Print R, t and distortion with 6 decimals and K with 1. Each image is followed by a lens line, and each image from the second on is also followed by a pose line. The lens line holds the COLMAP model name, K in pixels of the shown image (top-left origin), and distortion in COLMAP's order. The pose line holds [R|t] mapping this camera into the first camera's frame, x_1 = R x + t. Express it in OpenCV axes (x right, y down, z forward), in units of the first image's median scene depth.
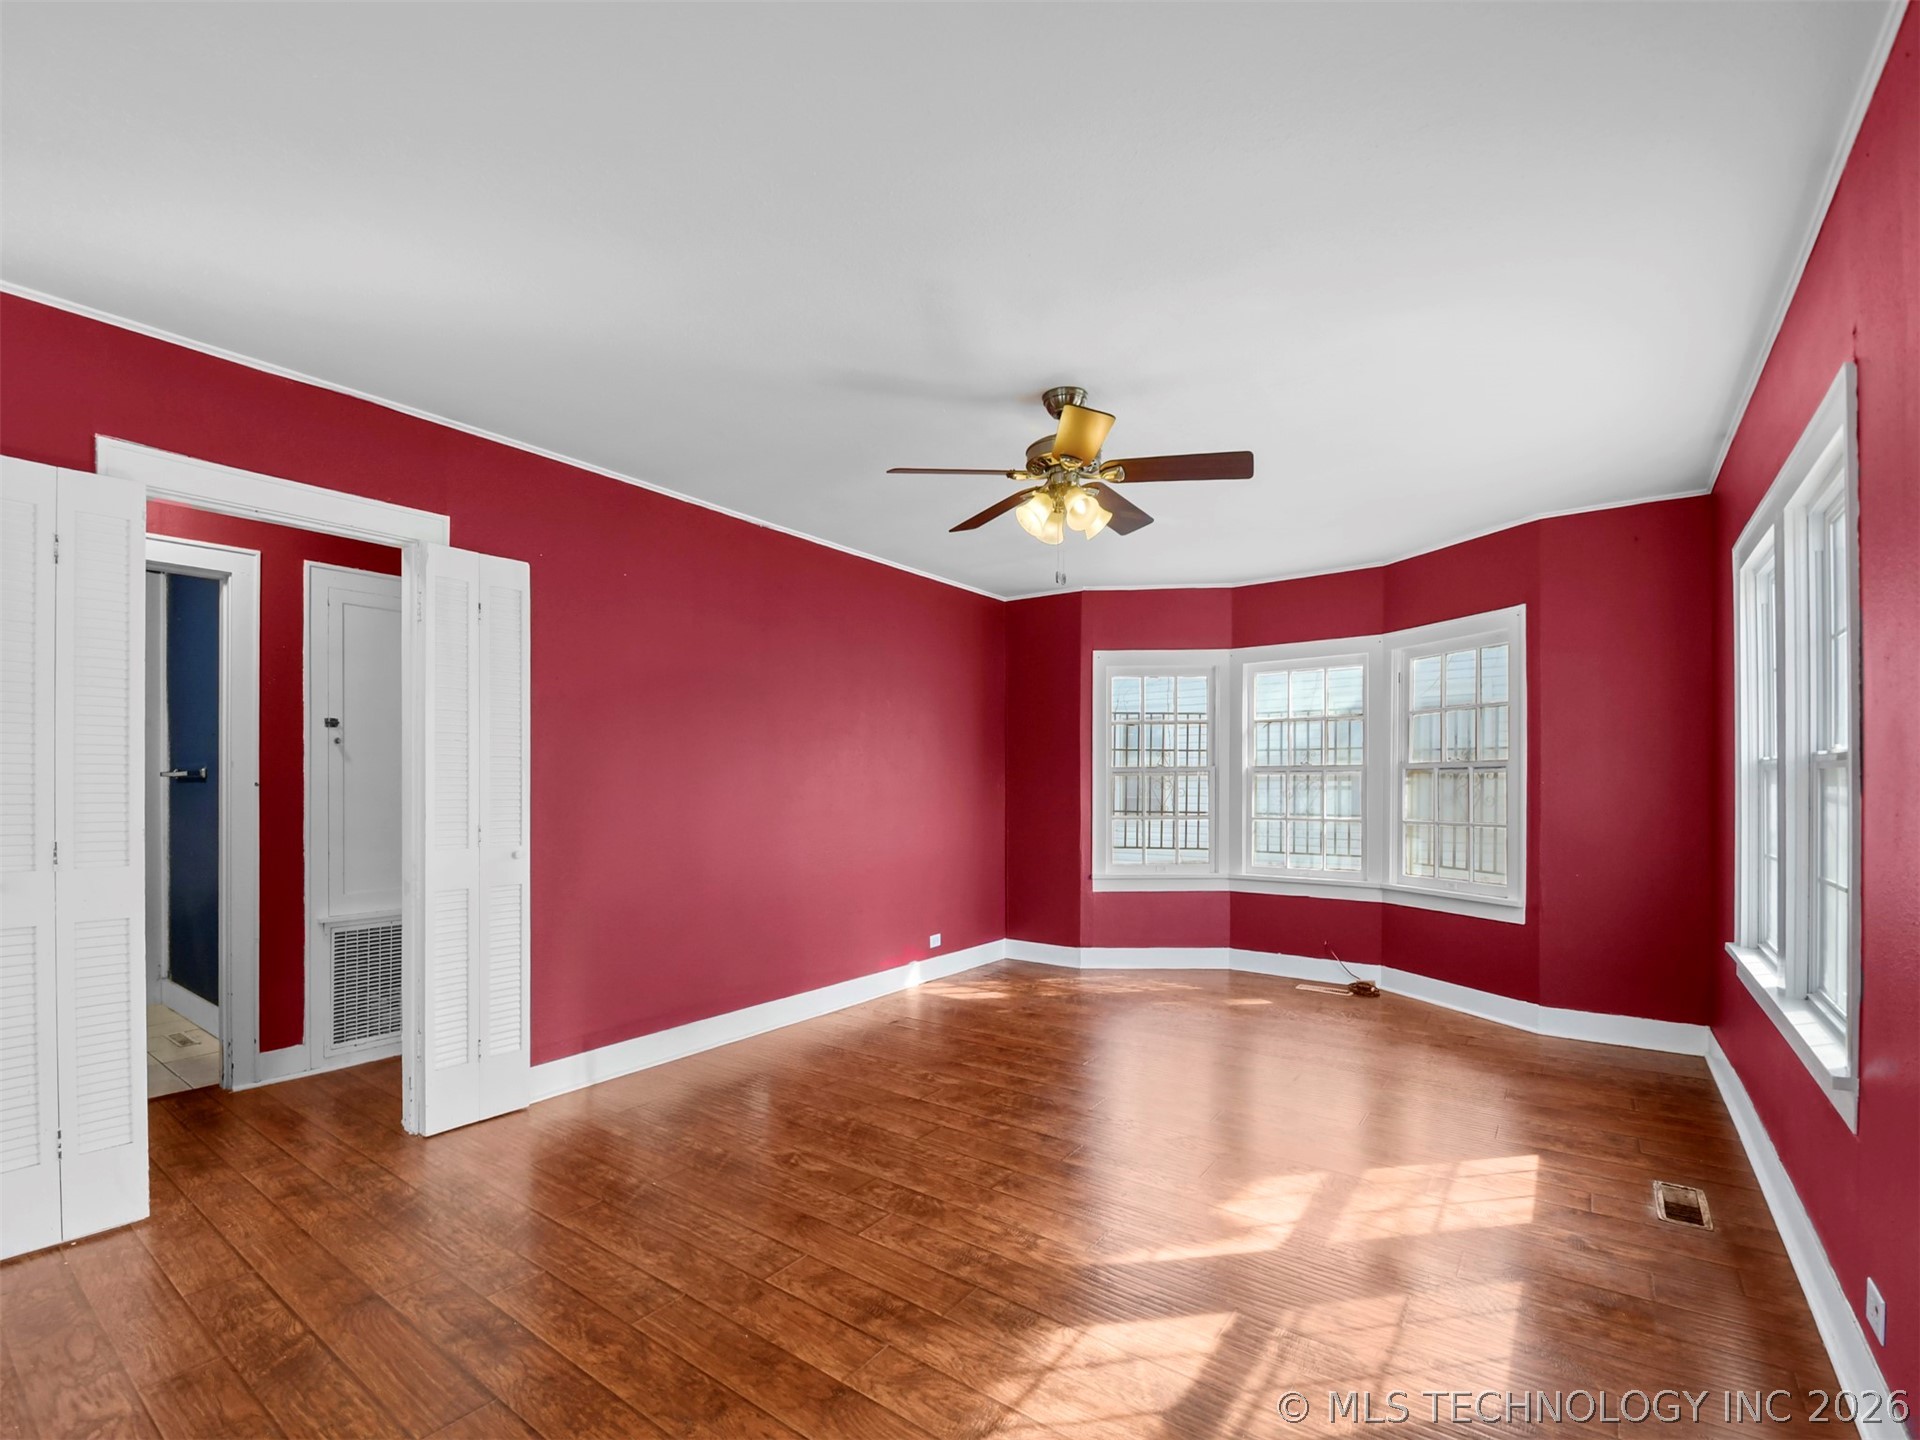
lens RADIAL K [[858.9, 0, 946.4], [0, 858.9, 785.6], [0, 0, 1]] dist [0.001093, -0.000001]
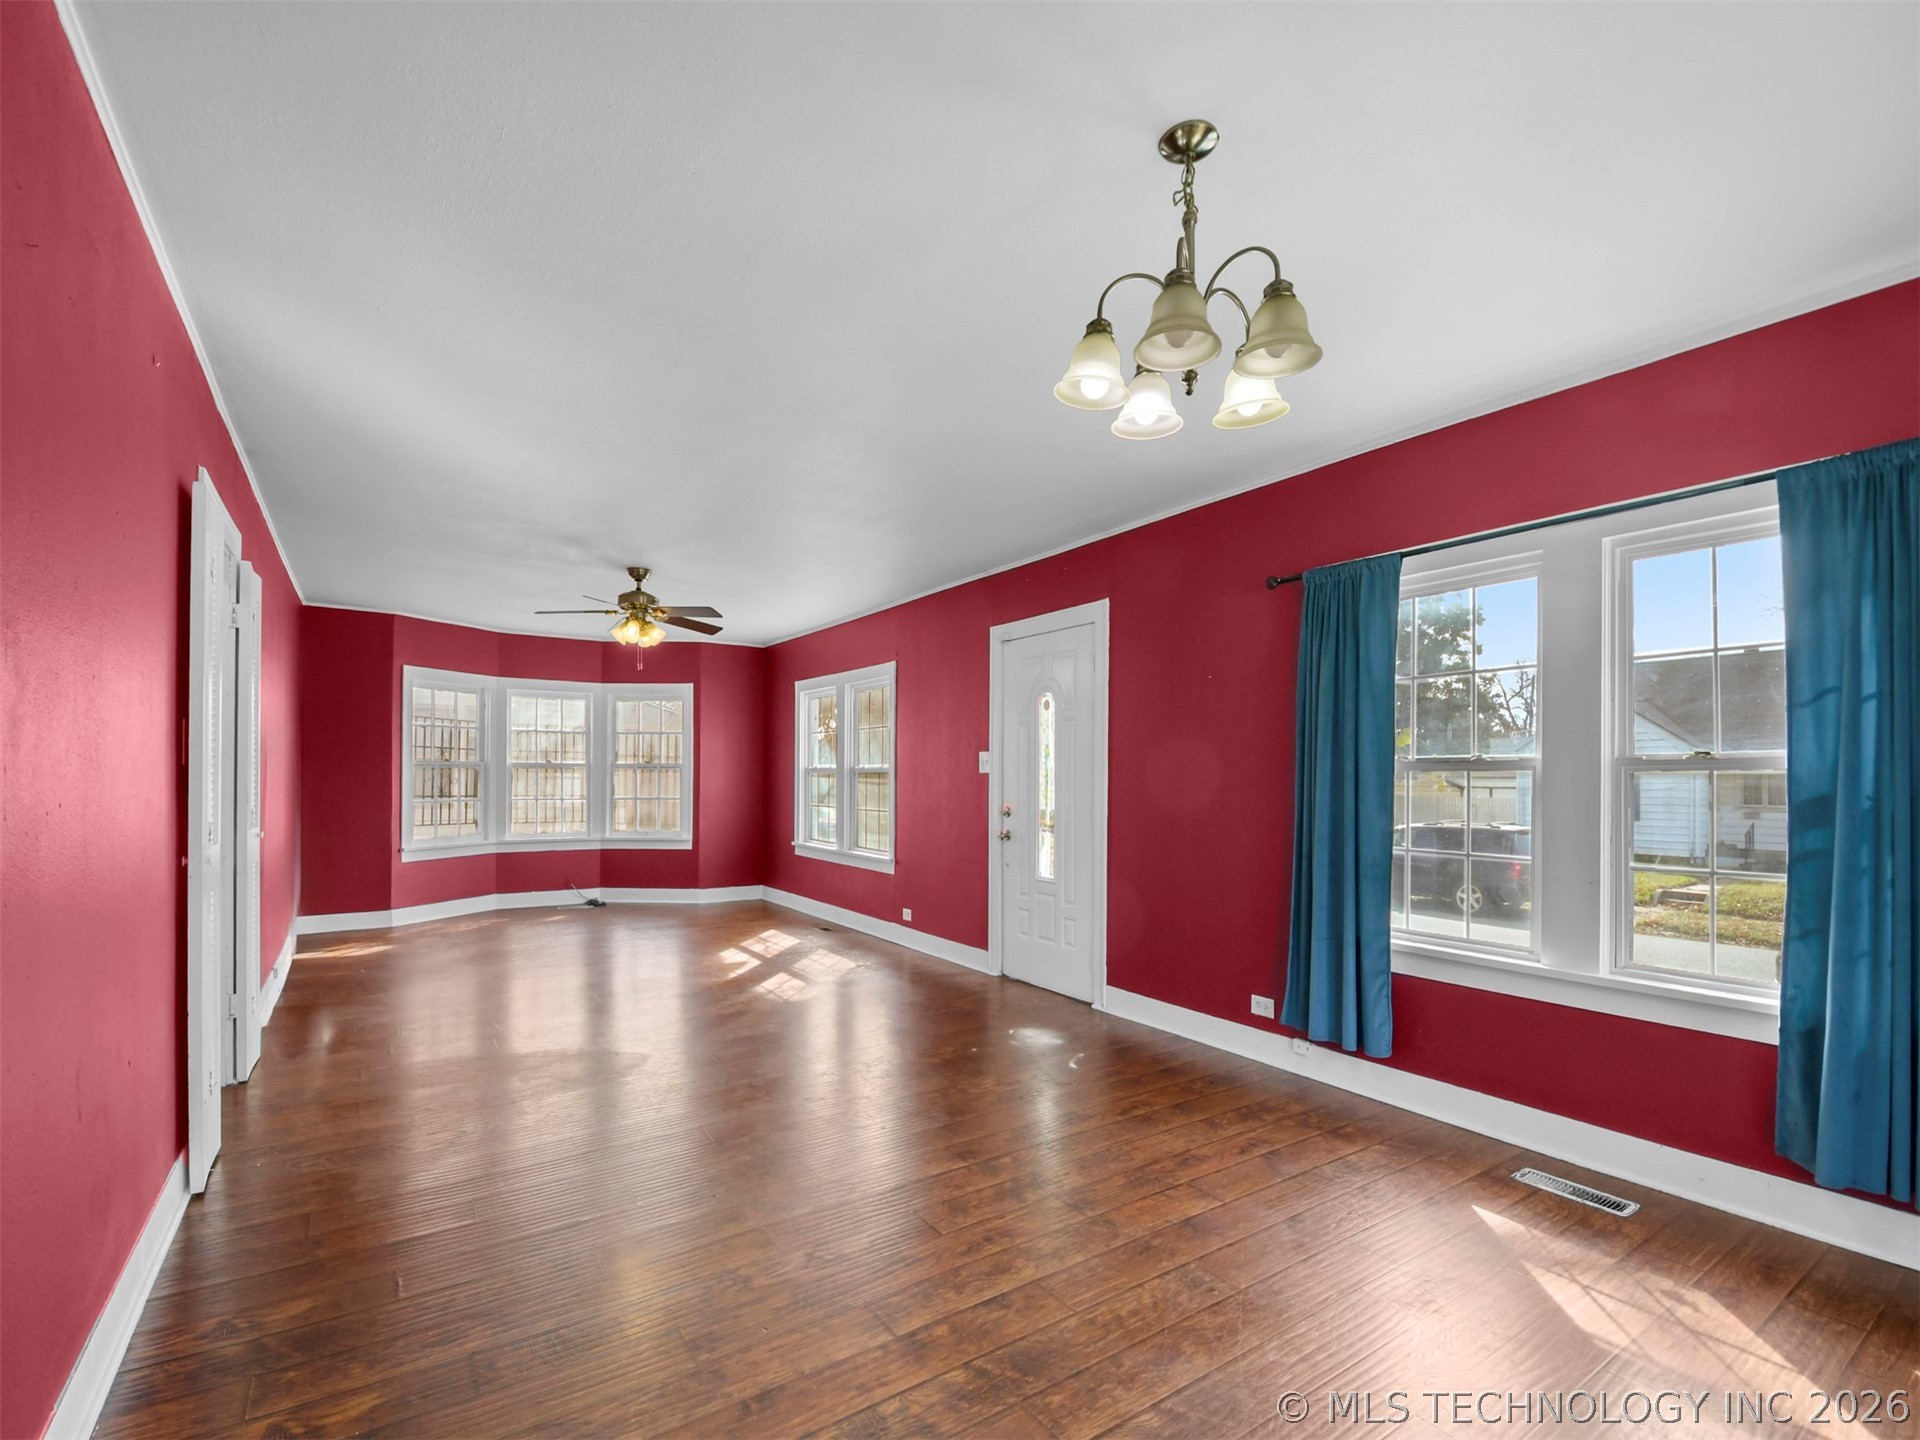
lens RADIAL K [[858.9, 0, 946.4], [0, 858.9, 785.6], [0, 0, 1]] dist [0.001093, -0.000001]
pose [[0.329334, -0.005521, 0.944197, -0.750822], [-0.005548, 0.999954, 0.007783, 0.000236], [-0.944197, -0.007801, 0.329288, -0.139229]]
